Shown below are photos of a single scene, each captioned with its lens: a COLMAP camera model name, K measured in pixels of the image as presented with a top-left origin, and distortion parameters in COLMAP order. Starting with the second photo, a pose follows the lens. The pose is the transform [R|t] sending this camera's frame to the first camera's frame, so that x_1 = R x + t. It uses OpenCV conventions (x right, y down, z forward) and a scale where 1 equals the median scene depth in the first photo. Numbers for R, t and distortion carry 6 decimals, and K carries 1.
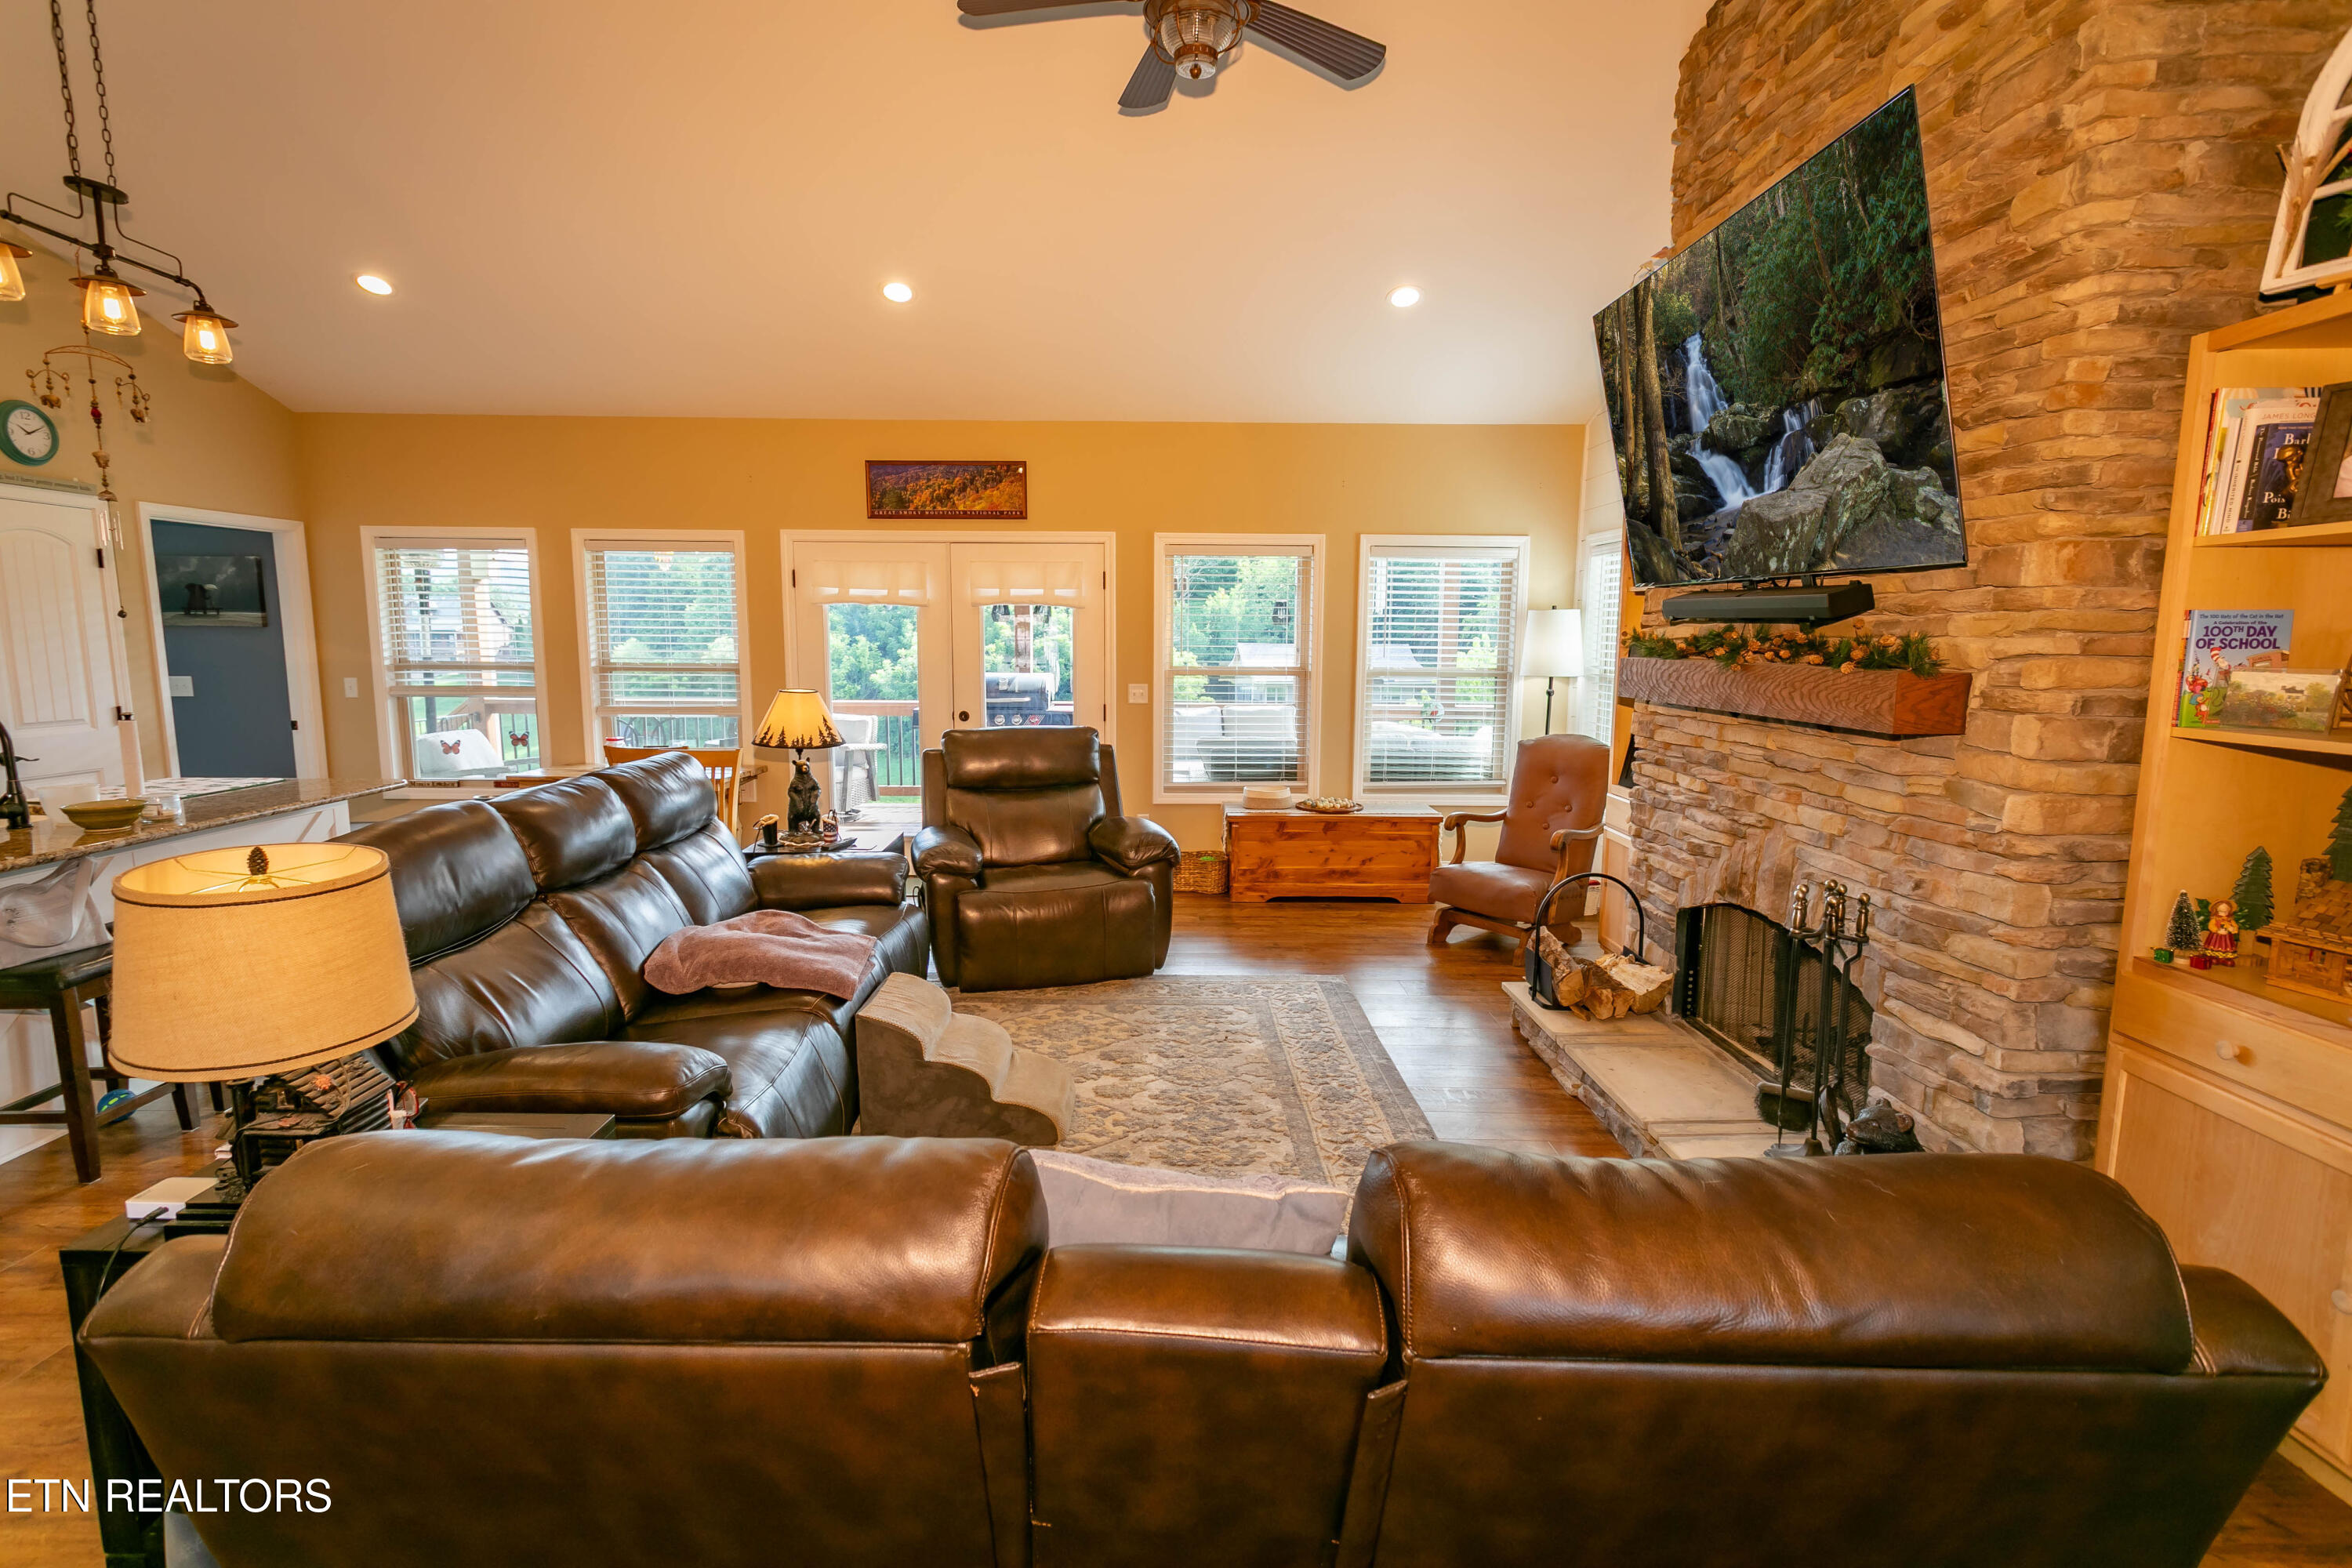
lens RADIAL K [[1106.9, 0, 1166.8], [0, 1106.9, 787.2], [0, 0, 1]] dist [0.004770, 0.000464]
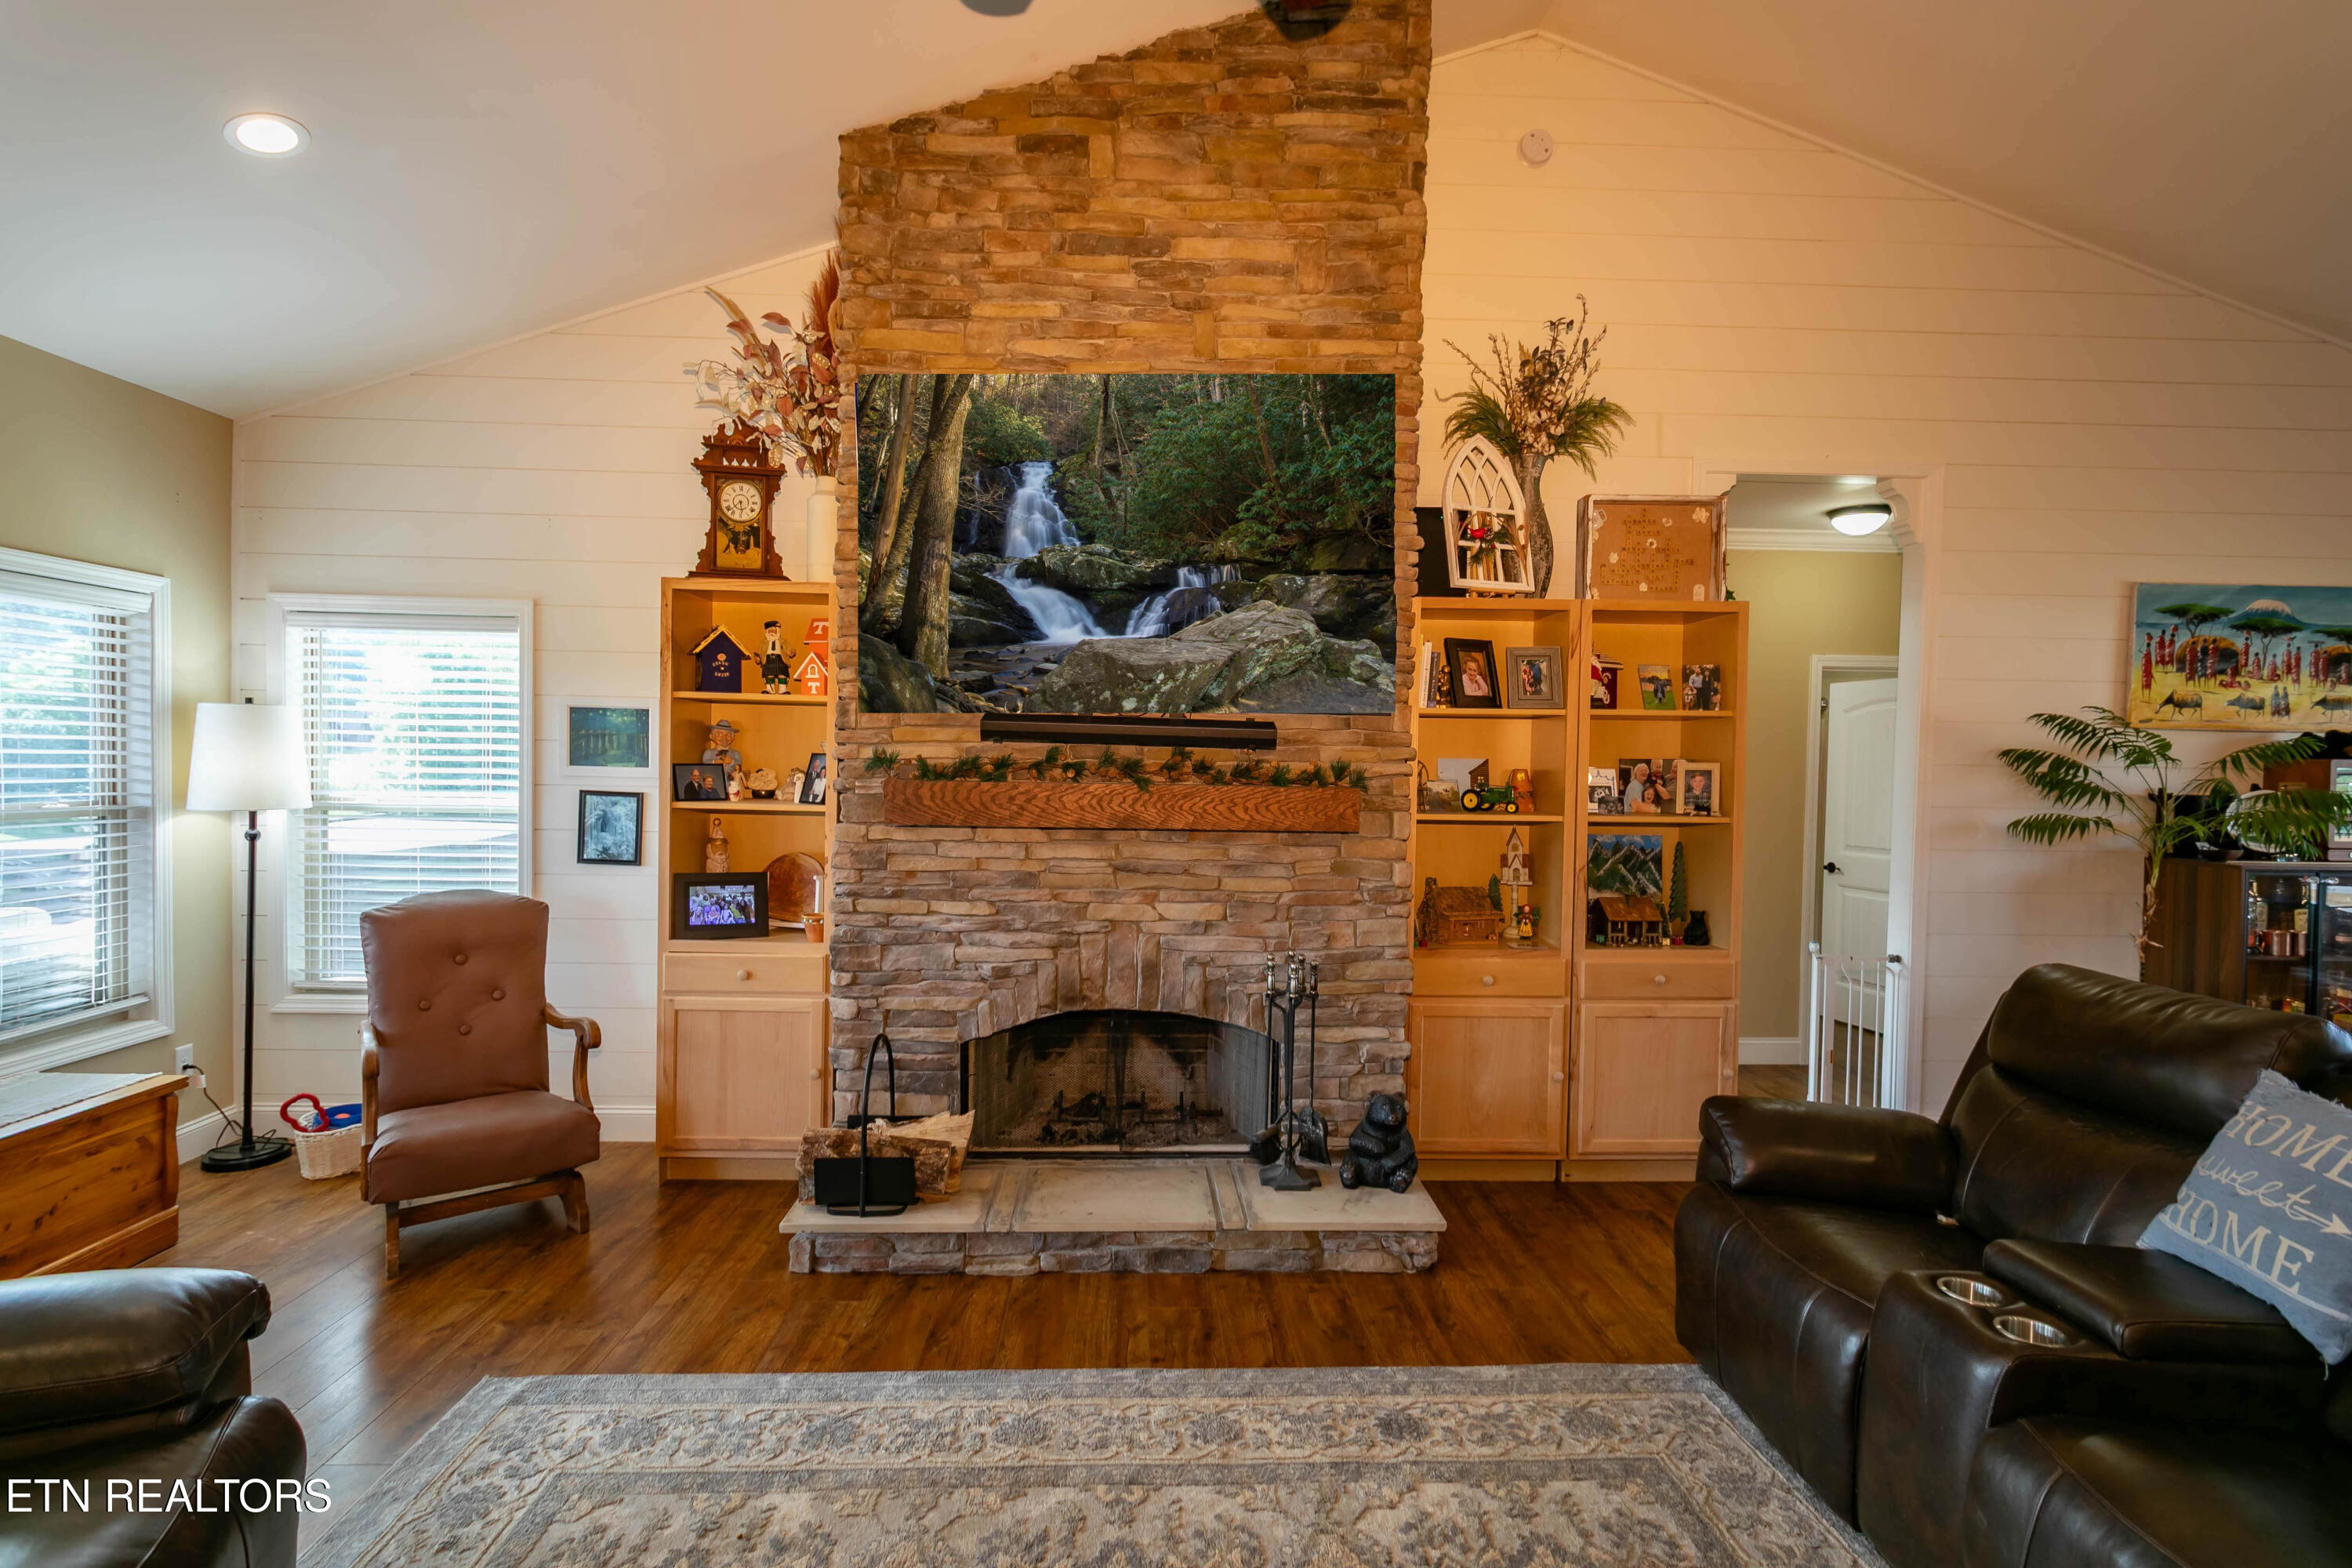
lens RADIAL K [[1107.8, 0, 1170.0], [0, 1107.8, 783.7], [0, 0, 1]] dist [0.001549, 0.000560]
pose [[-0.025029, -0.029516, 0.999251, -0.610586], [0.121854, 0.992021, 0.032354, -0.150668], [-0.992232, 0.122572, -0.021232, 1.040689]]
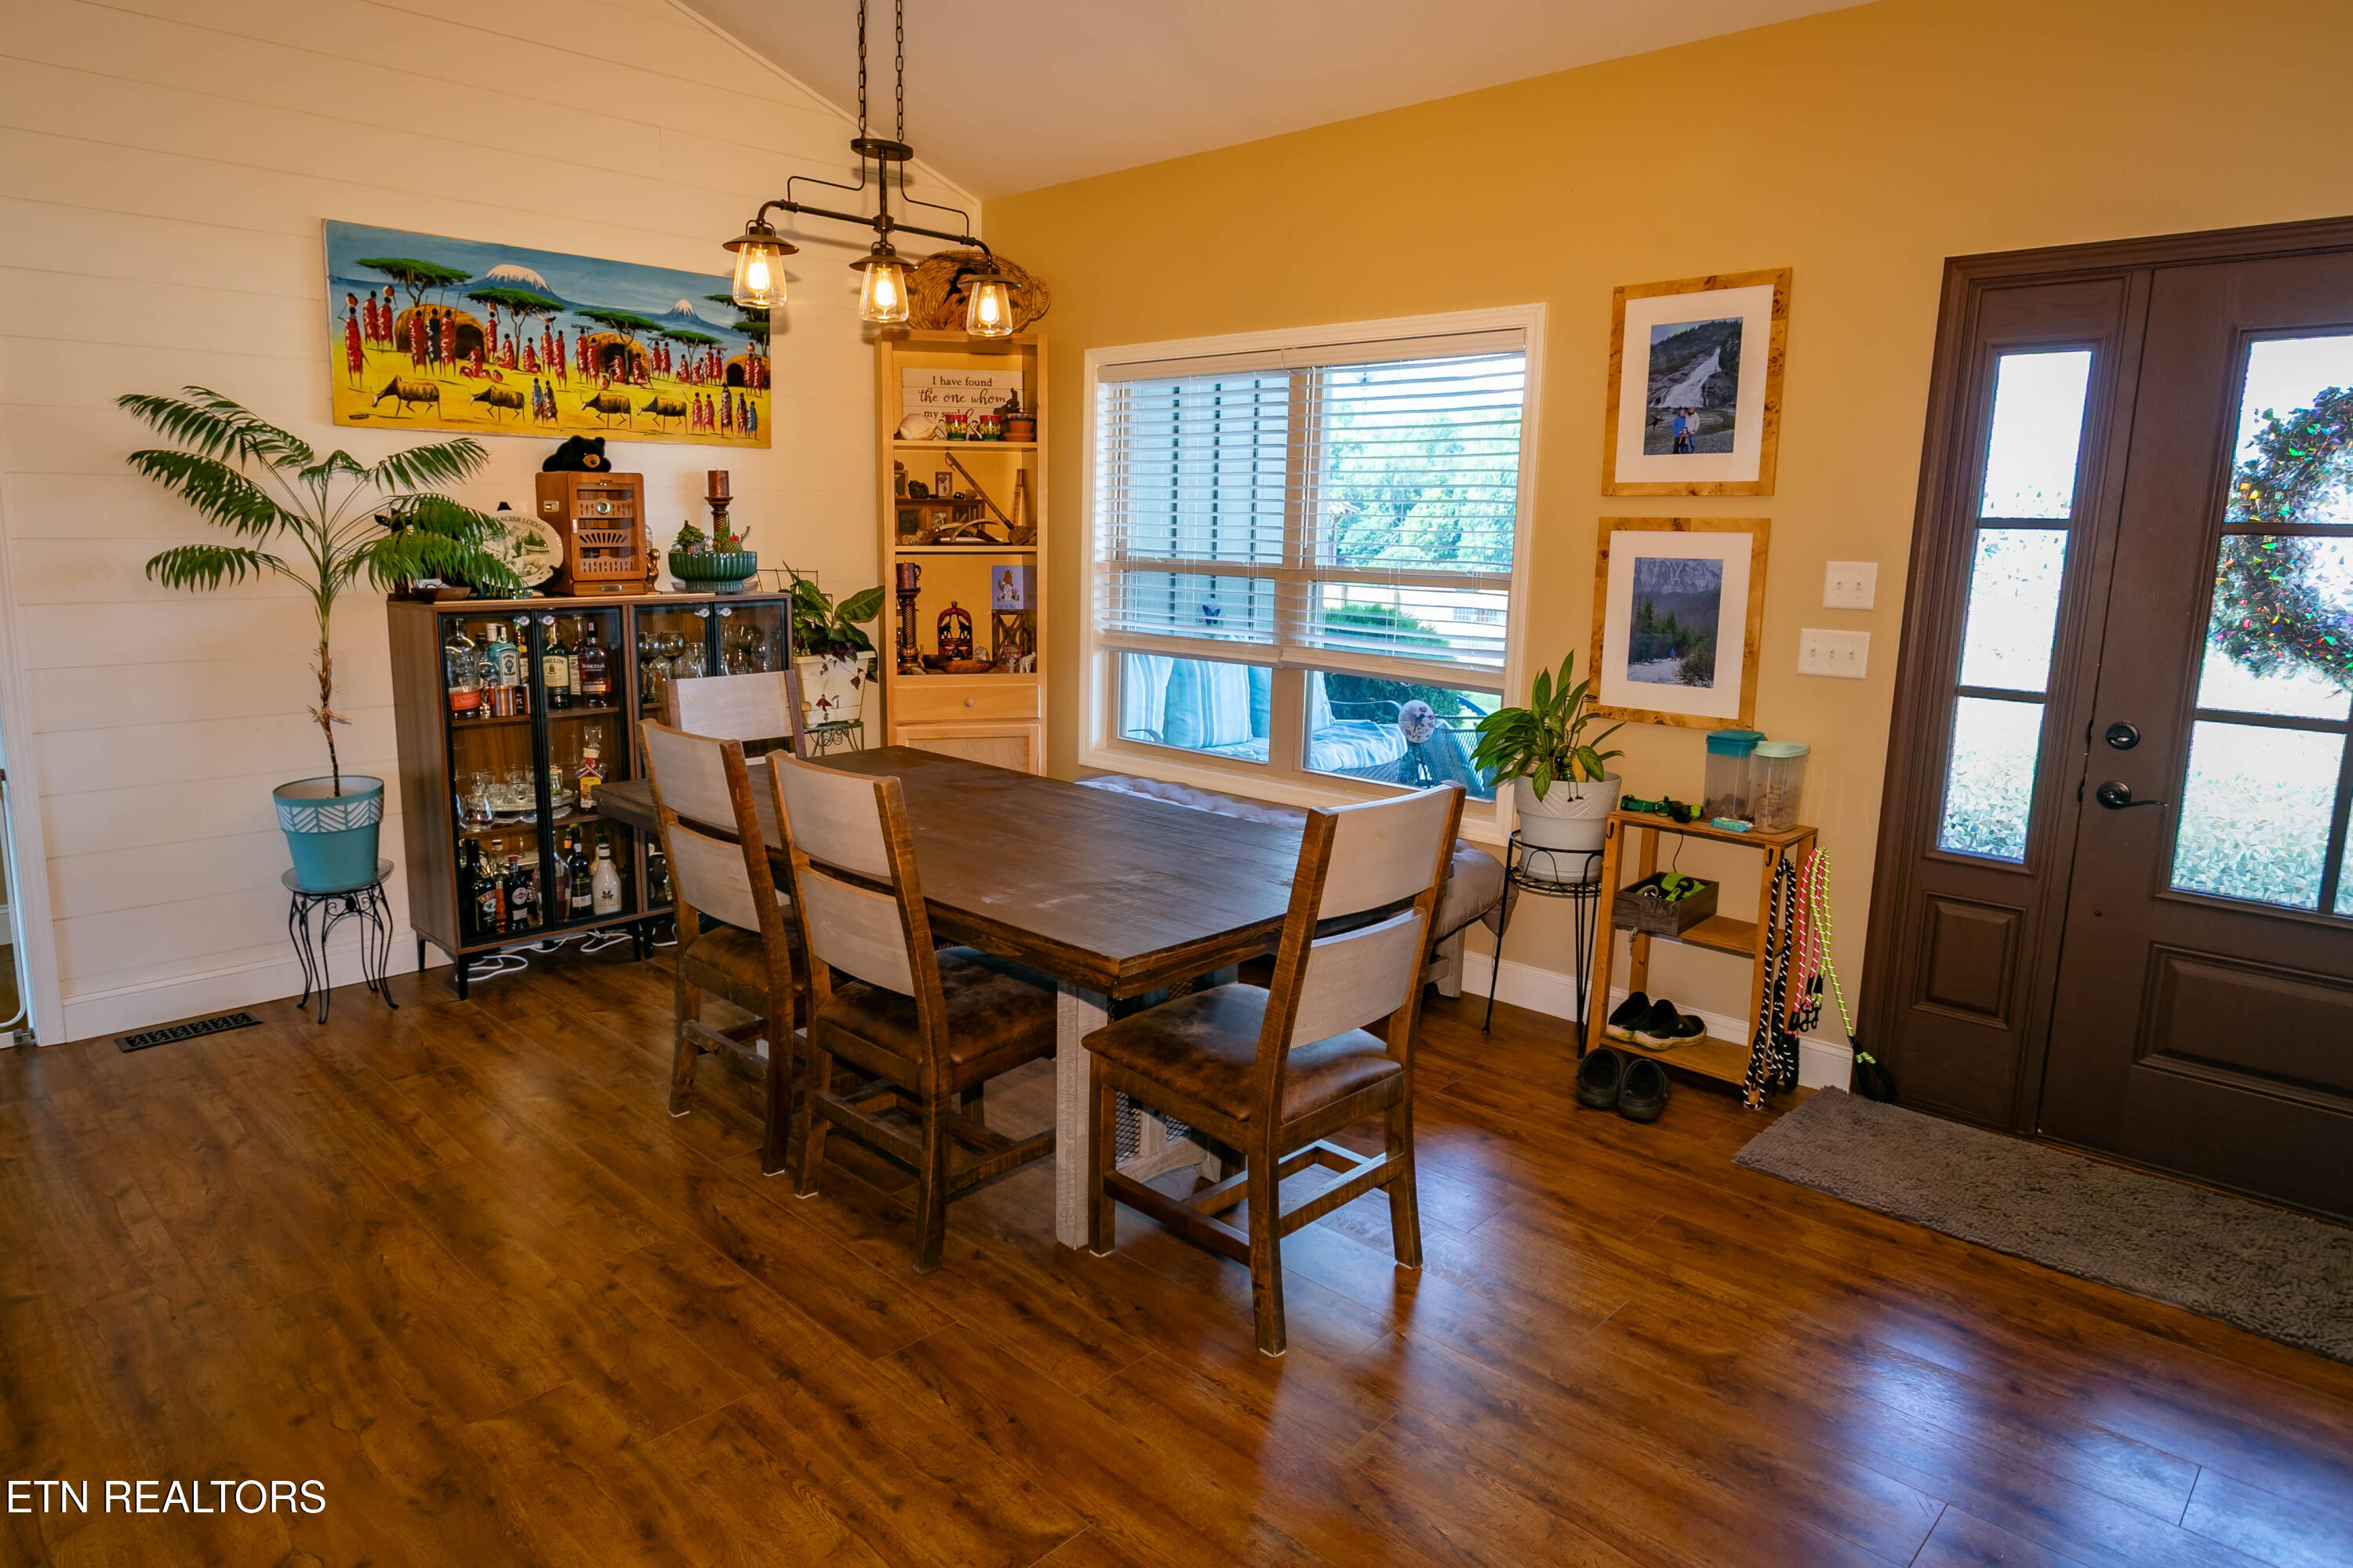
lens RADIAL K [[1401.1, 0, 1098.7], [0, 1401.1, 746.2], [0, 0, 1]] dist [-0.002577, -0.000977]
pose [[-0.693434, -0.132451, 0.708241, -0.690157], [0.081376, 0.962273, 0.259633, -0.015861], [-0.715910, 0.237672, -0.656494, 0.185167]]
